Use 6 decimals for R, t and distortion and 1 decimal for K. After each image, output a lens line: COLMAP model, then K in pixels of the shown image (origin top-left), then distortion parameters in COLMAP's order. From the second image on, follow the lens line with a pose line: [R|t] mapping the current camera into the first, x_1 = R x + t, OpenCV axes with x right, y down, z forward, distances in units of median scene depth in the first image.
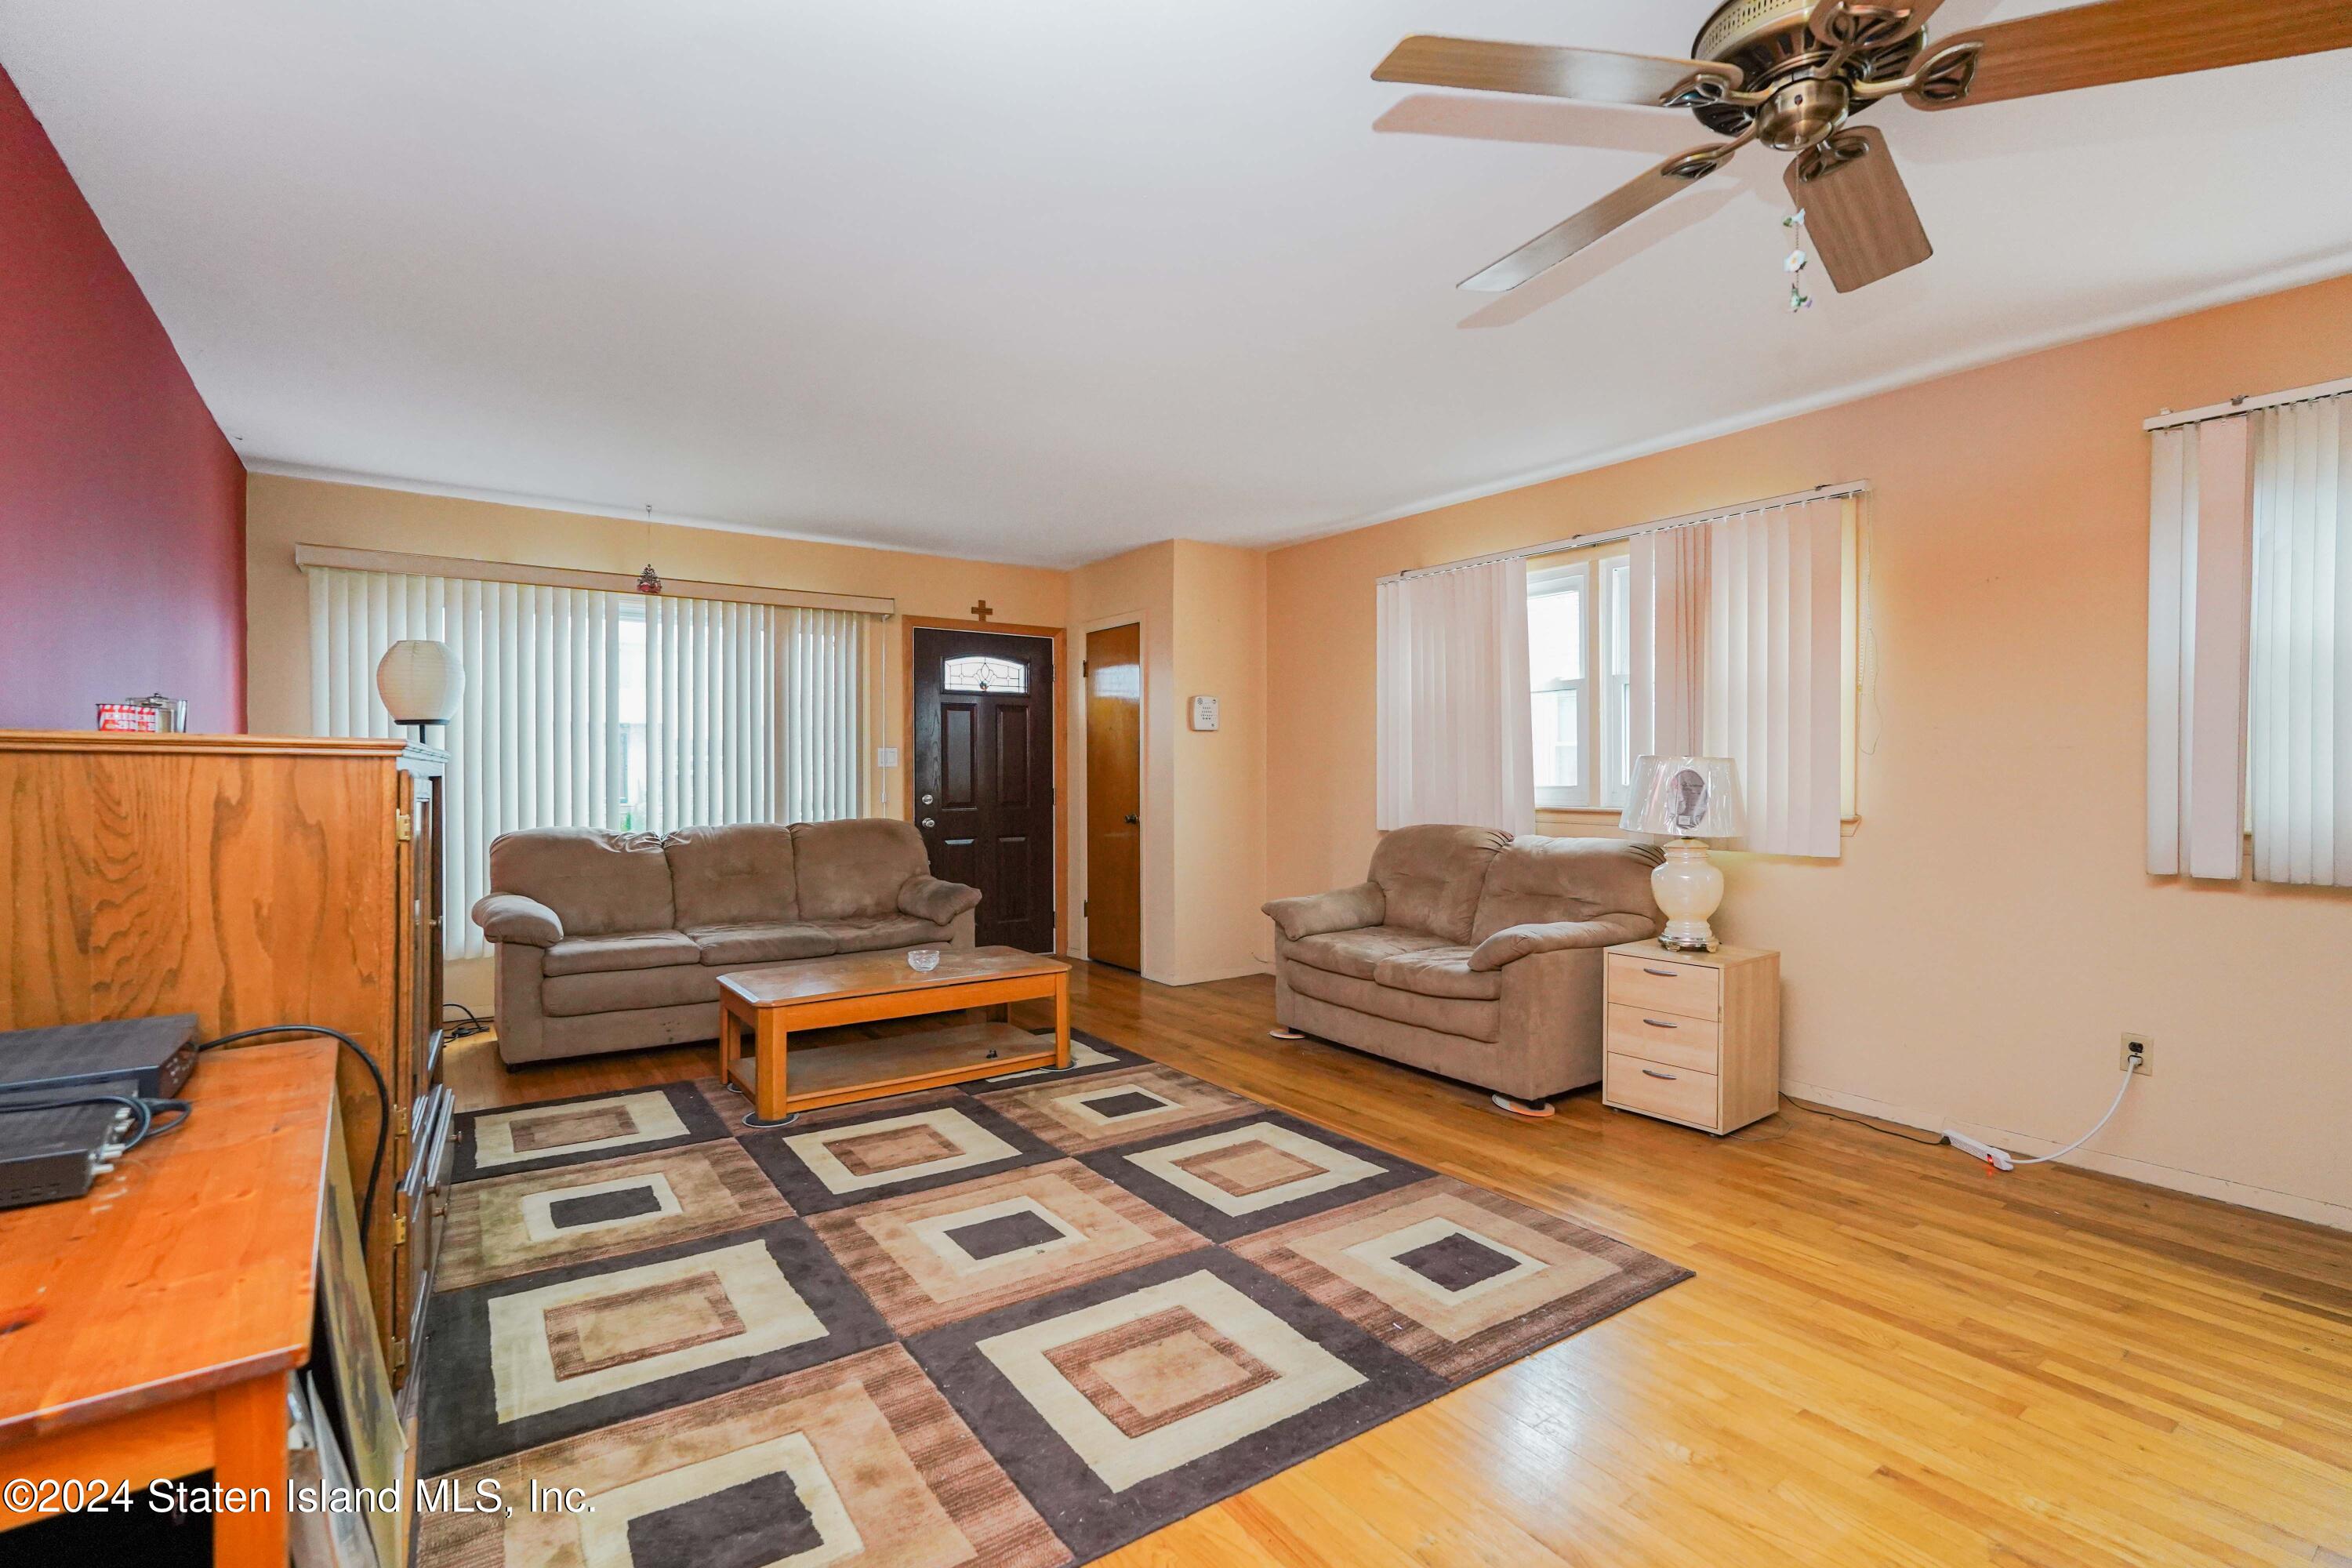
lens RADIAL K [[1052.3, 0, 1174.7], [0, 1052.3, 762.9], [0, 0, 1]] dist [-0.002476, -0.000053]
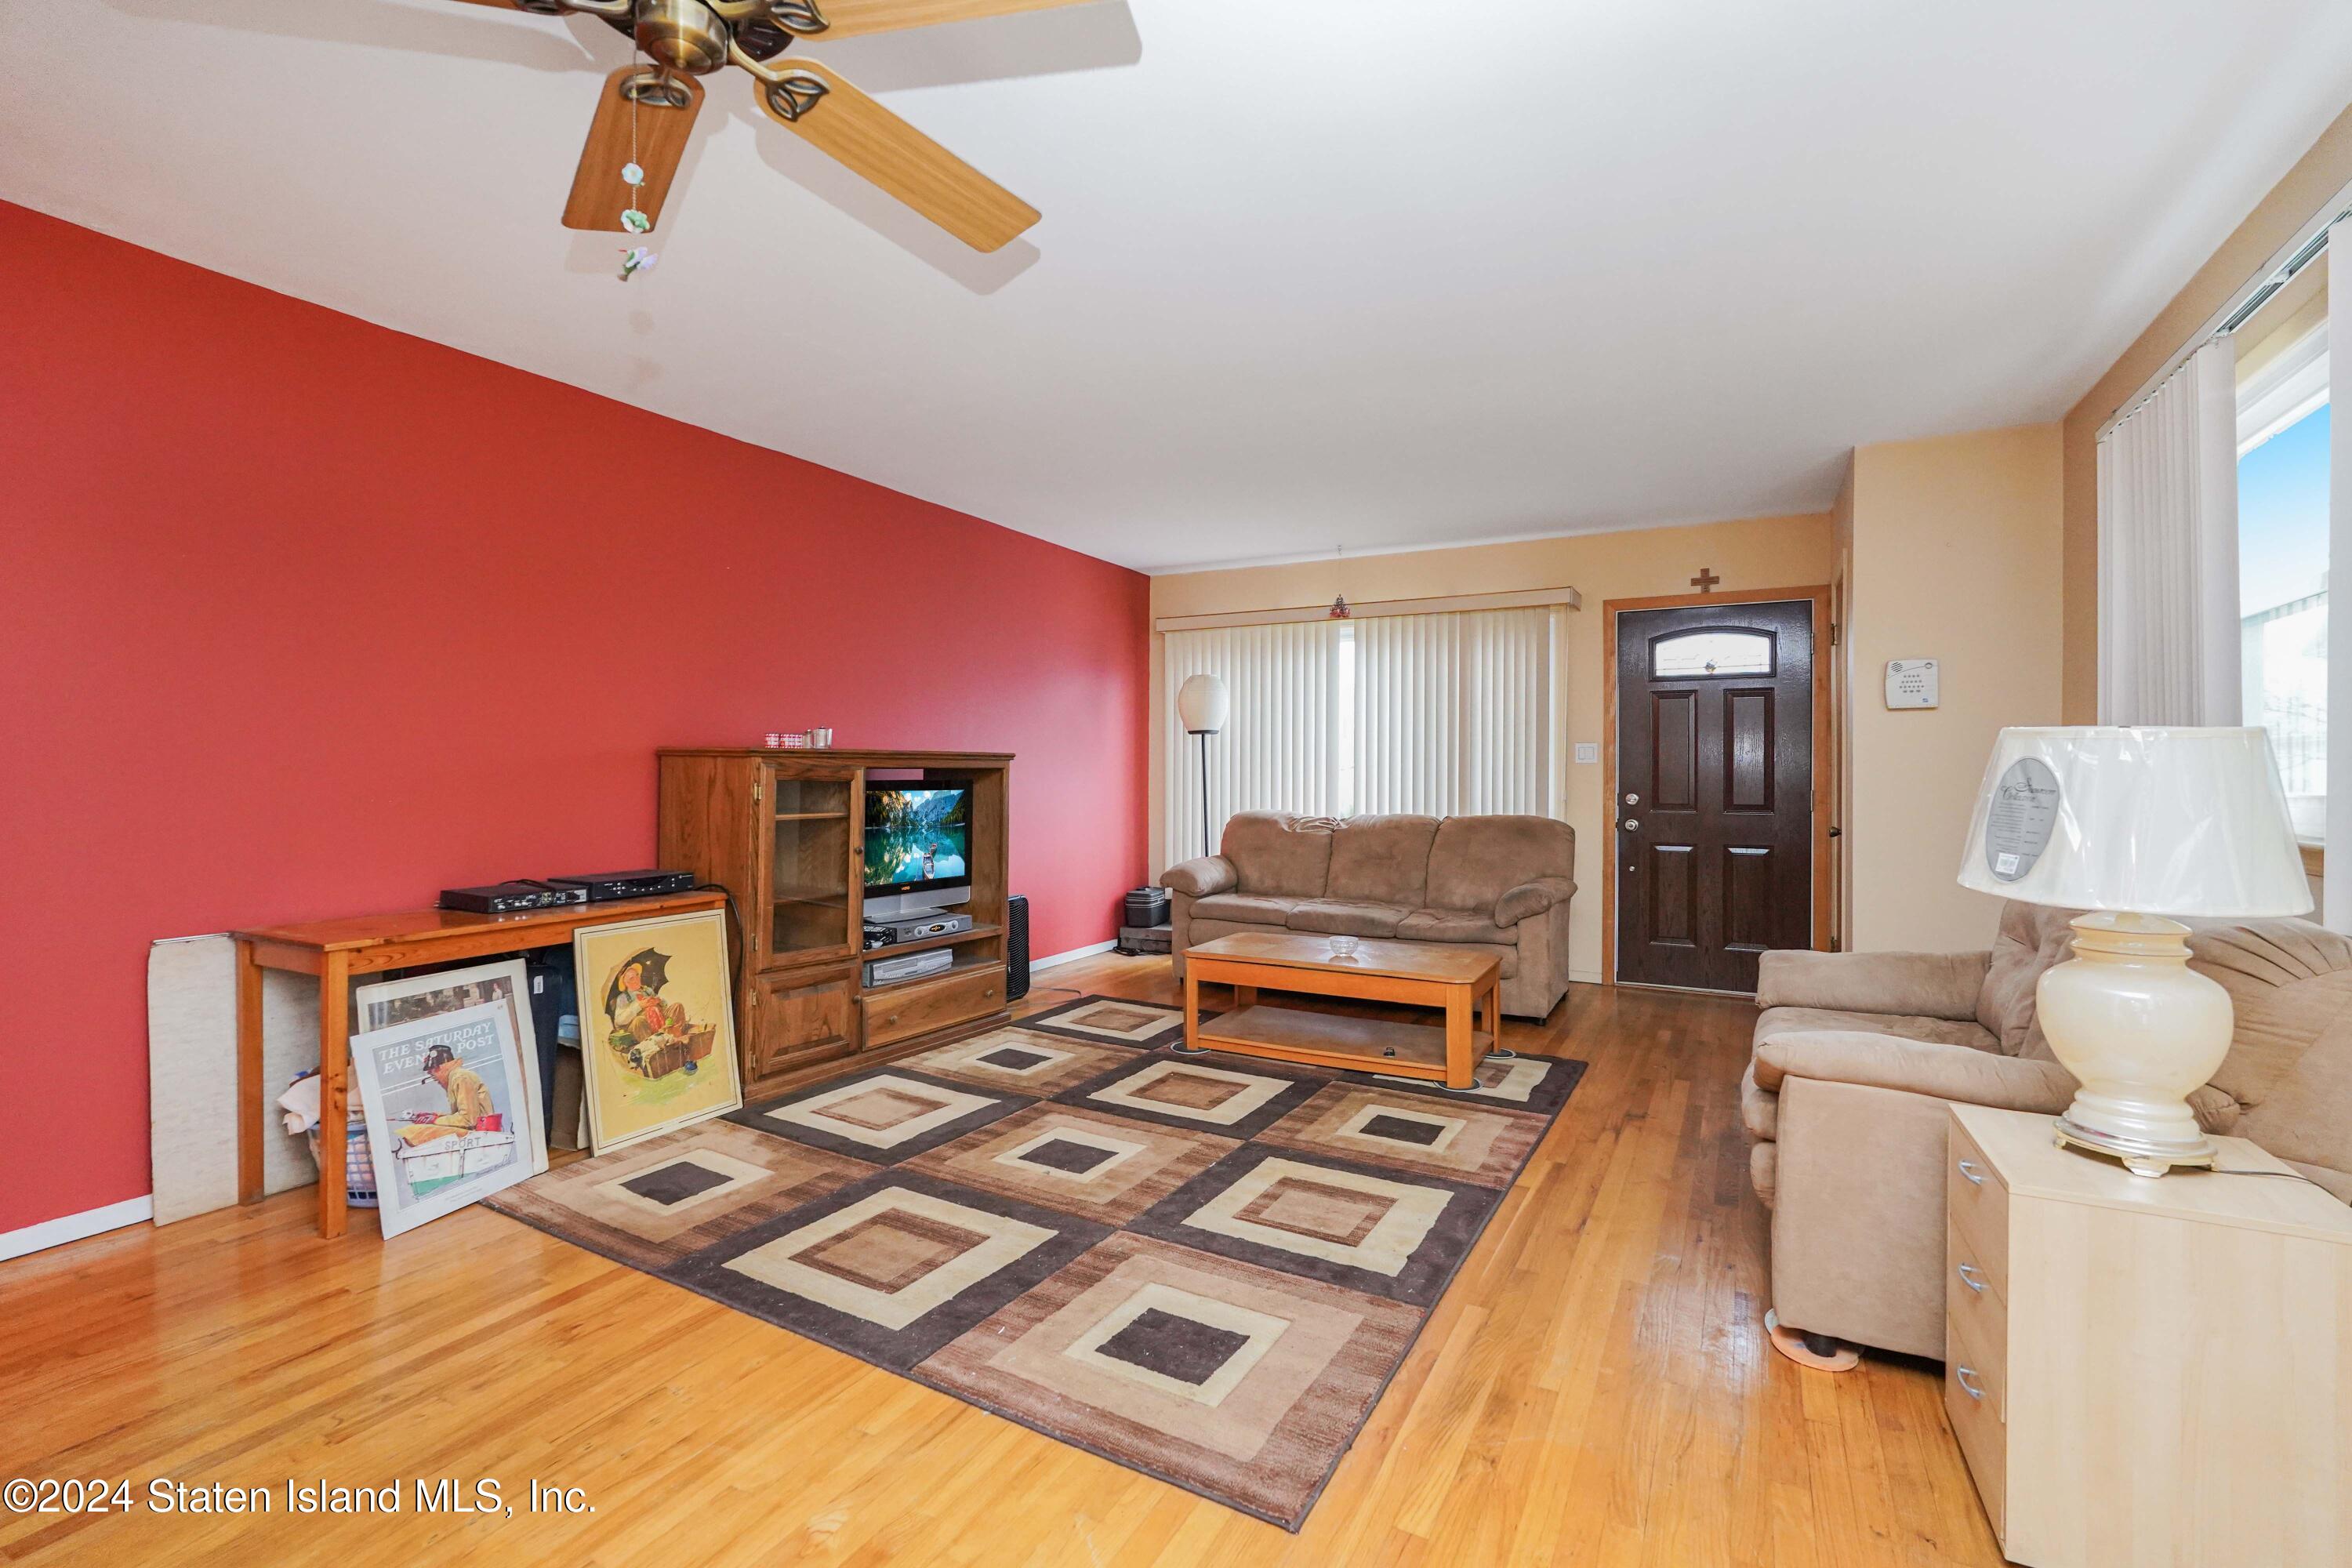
lens RADIAL K [[1051.4, 0, 1195.7], [0, 1051.4, 789.2], [0, 0, 1]] dist [-0.019182, 0.014278]
pose [[0.451358, 0.020394, -0.892110, 0.742390], [0.004839, 0.999668, 0.025301, 0.002100], [0.892330, -0.015737, 0.451109, 0.464109]]
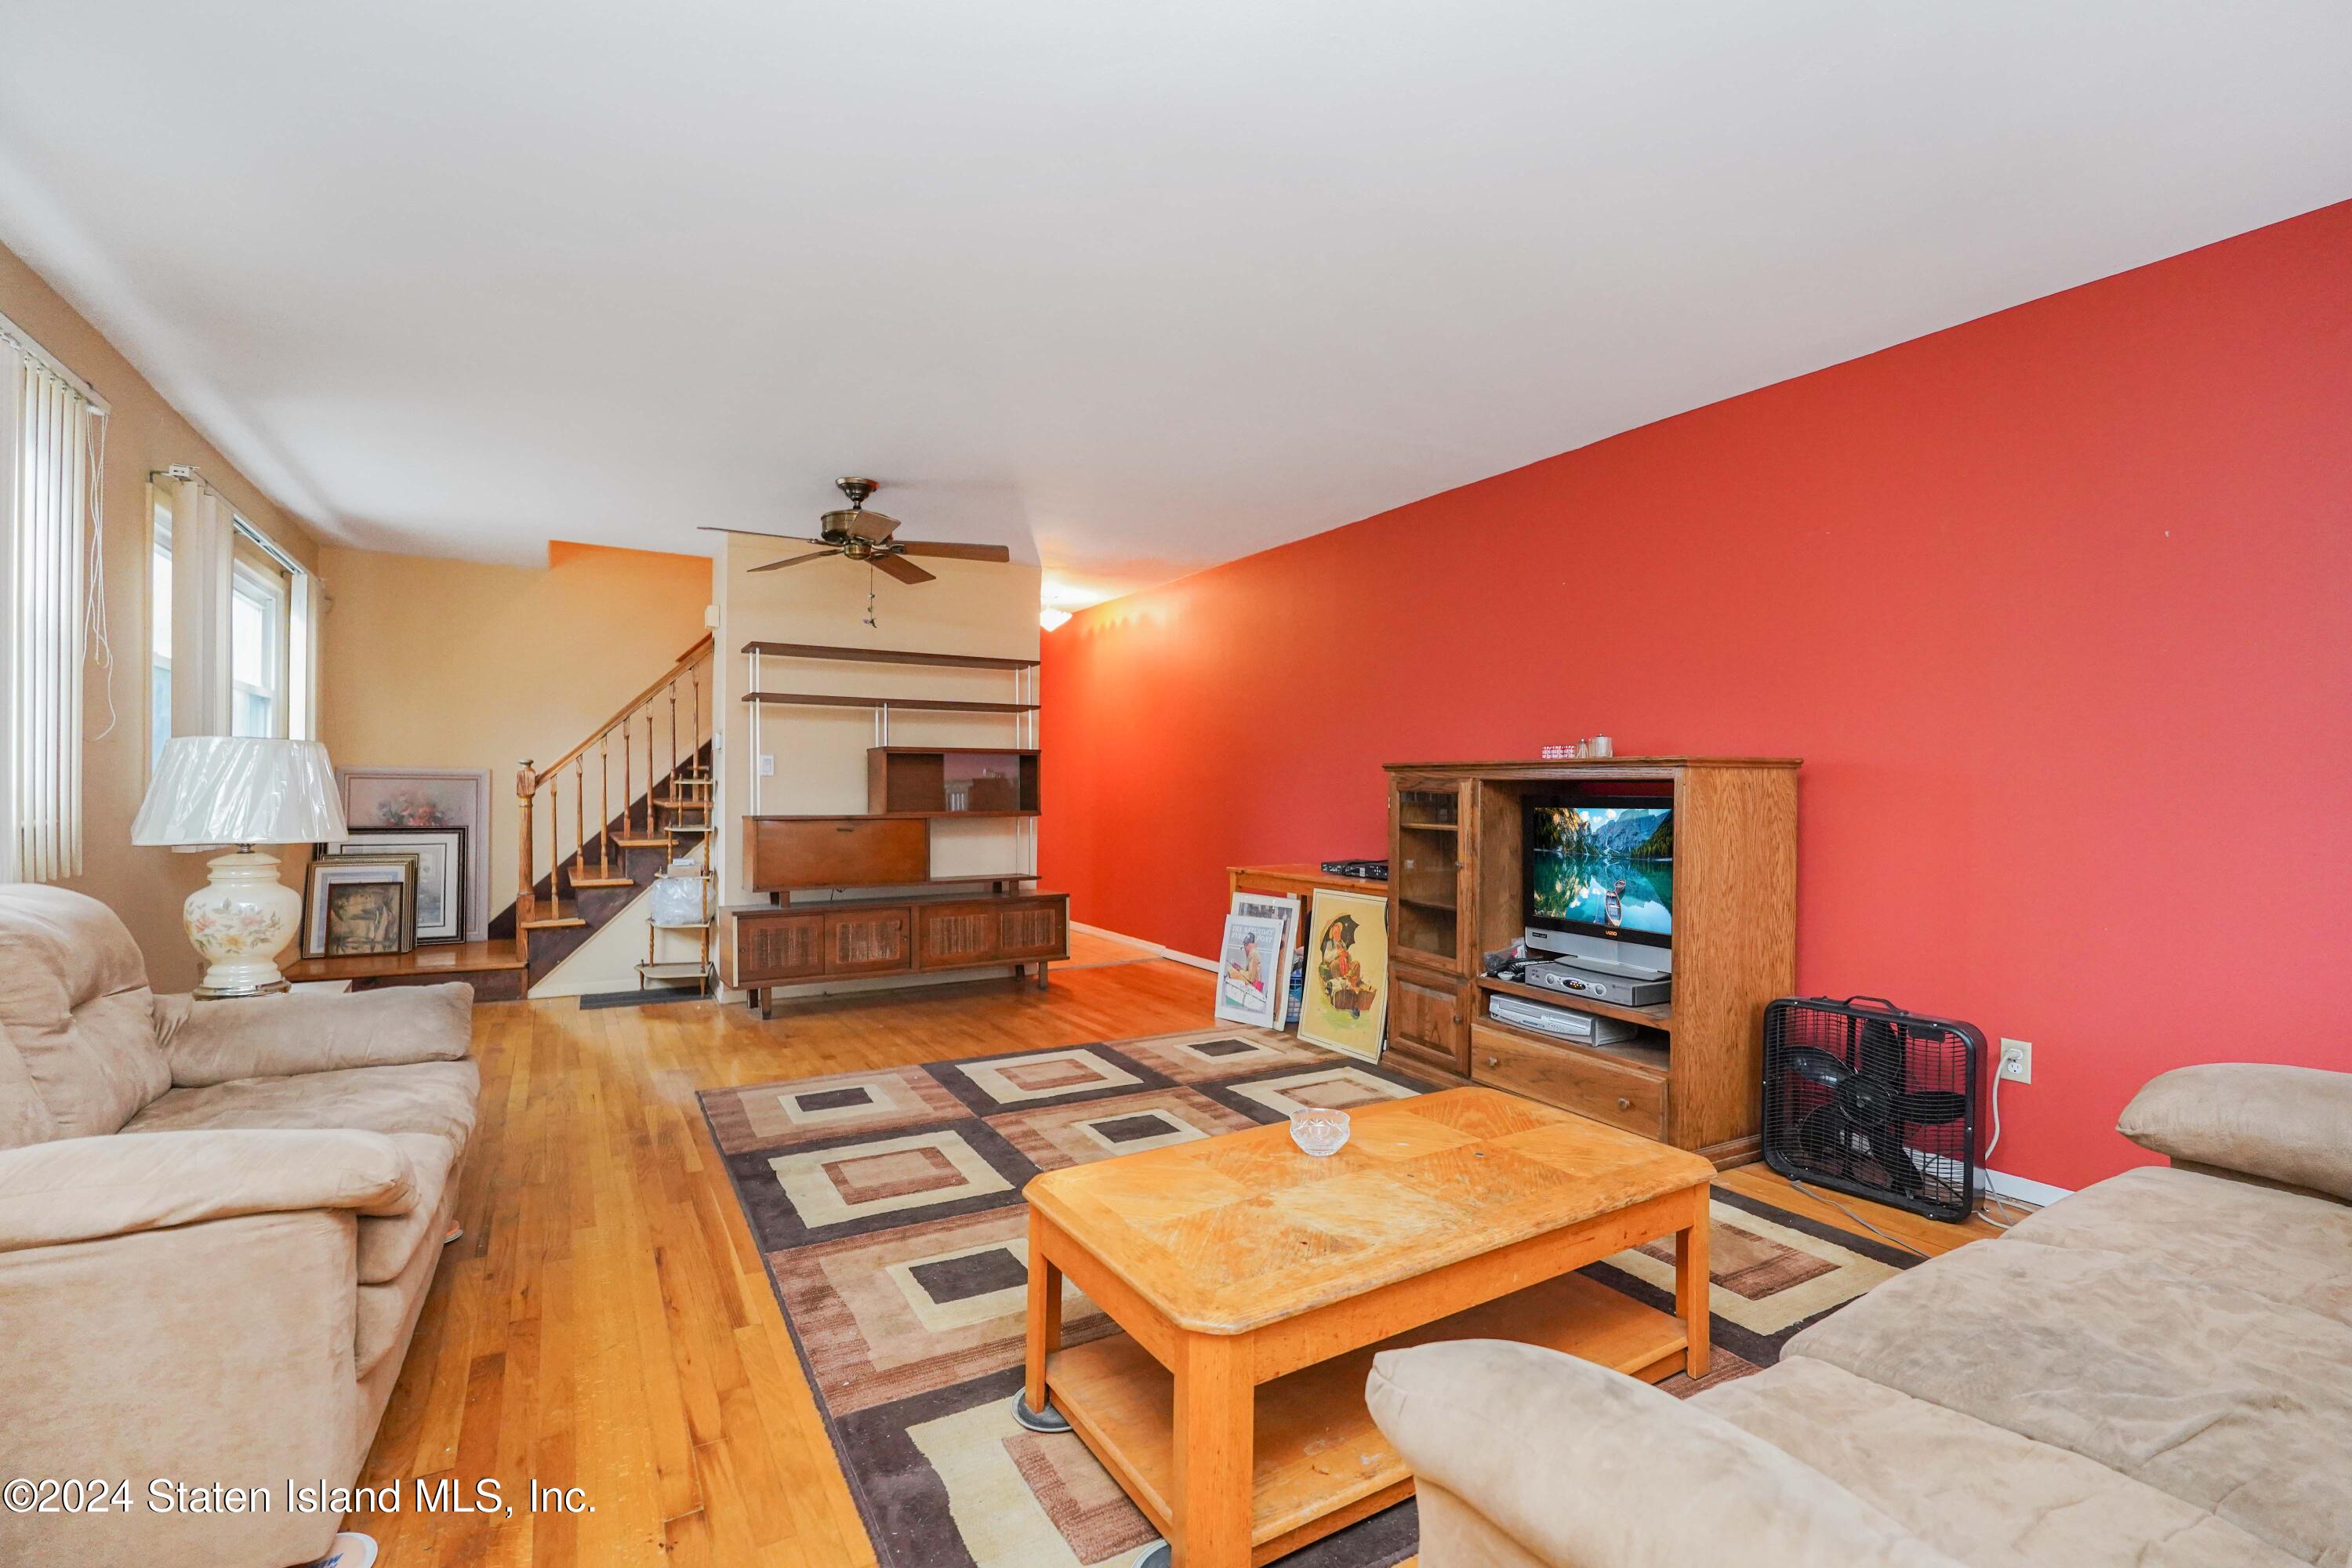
lens RADIAL K [[1051.4, 0, 1195.7], [0, 1051.4, 789.2], [0, 0, 1]] dist [-0.019182, 0.014278]
pose [[-0.997758, -0.000591, 0.066926, -0.258948], [-0.000982, 0.999983, -0.005807, 0.021900], [-0.066922, -0.005860, -0.997741, 1.801402]]
